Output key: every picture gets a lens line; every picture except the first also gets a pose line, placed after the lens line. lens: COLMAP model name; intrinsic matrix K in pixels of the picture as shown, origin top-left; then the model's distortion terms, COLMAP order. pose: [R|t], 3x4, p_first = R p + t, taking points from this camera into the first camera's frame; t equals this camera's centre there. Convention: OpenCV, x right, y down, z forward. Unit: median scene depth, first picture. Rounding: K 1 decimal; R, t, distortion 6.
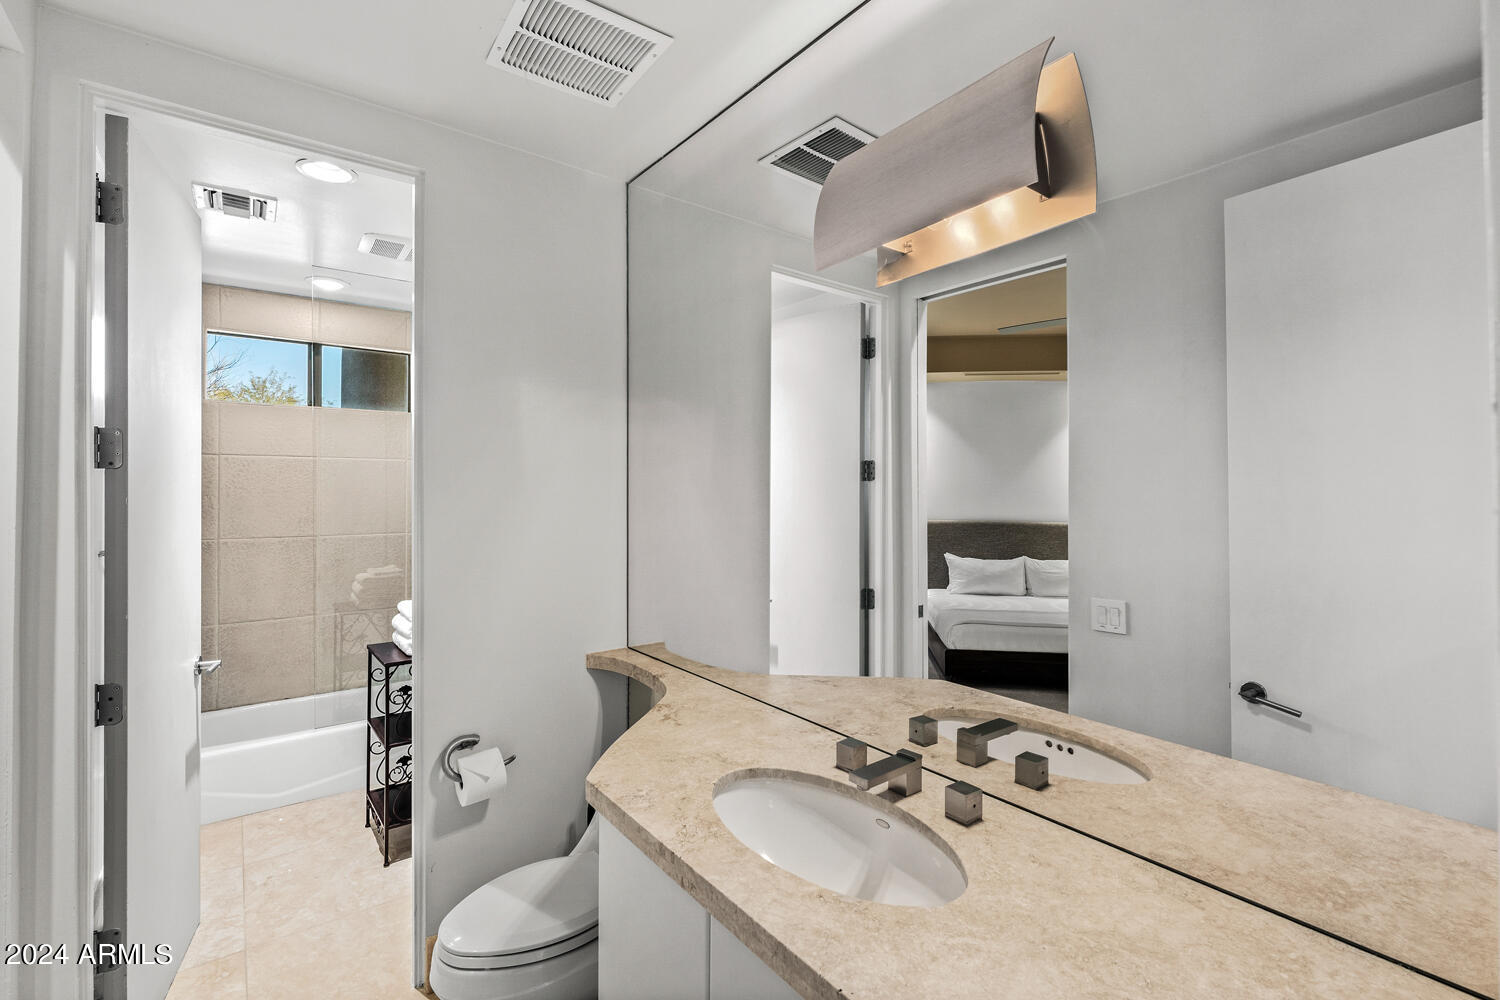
lens RADIAL K [[662.4, 0, 742.4], [0, 662.4, 491.6], [0, 0, 1]] dist [0.012413, 0.000793]
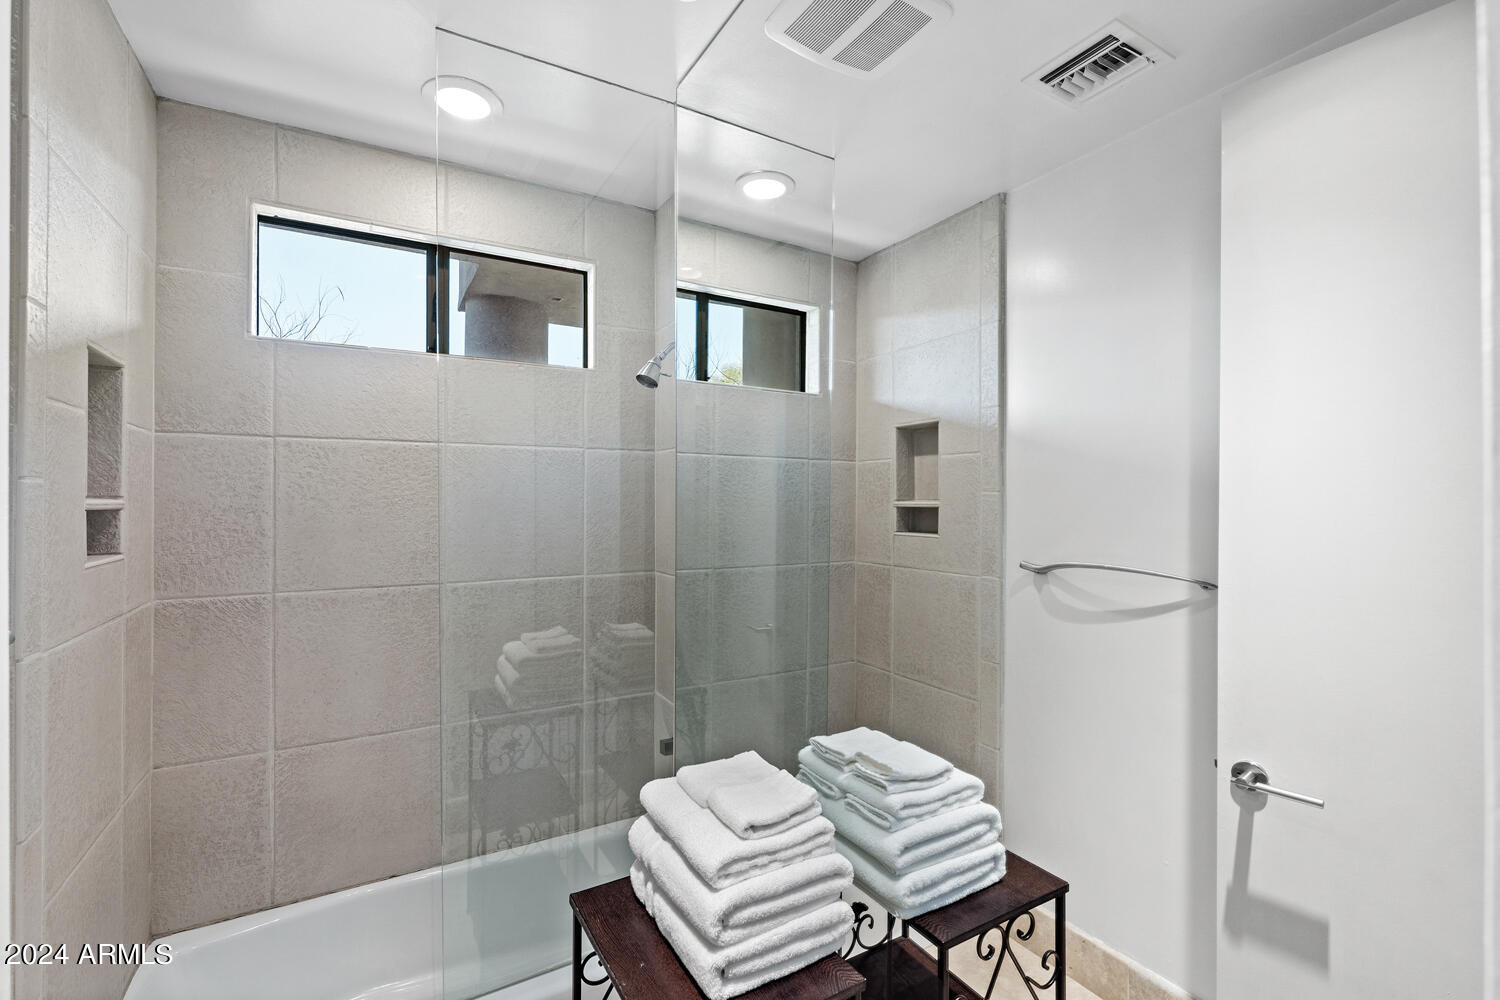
lens RADIAL K [[662.4, 0, 756.5], [0, 662.4, 499.7], [0, 0, 1]] dist [0.012413, 0.000793]
pose [[0.993683, 0.000705, -0.112219, -0.312353], [-0.000244, 0.999991, 0.004124, -0.006163], [0.112221, -0.004071, 0.993675, 0.471676]]
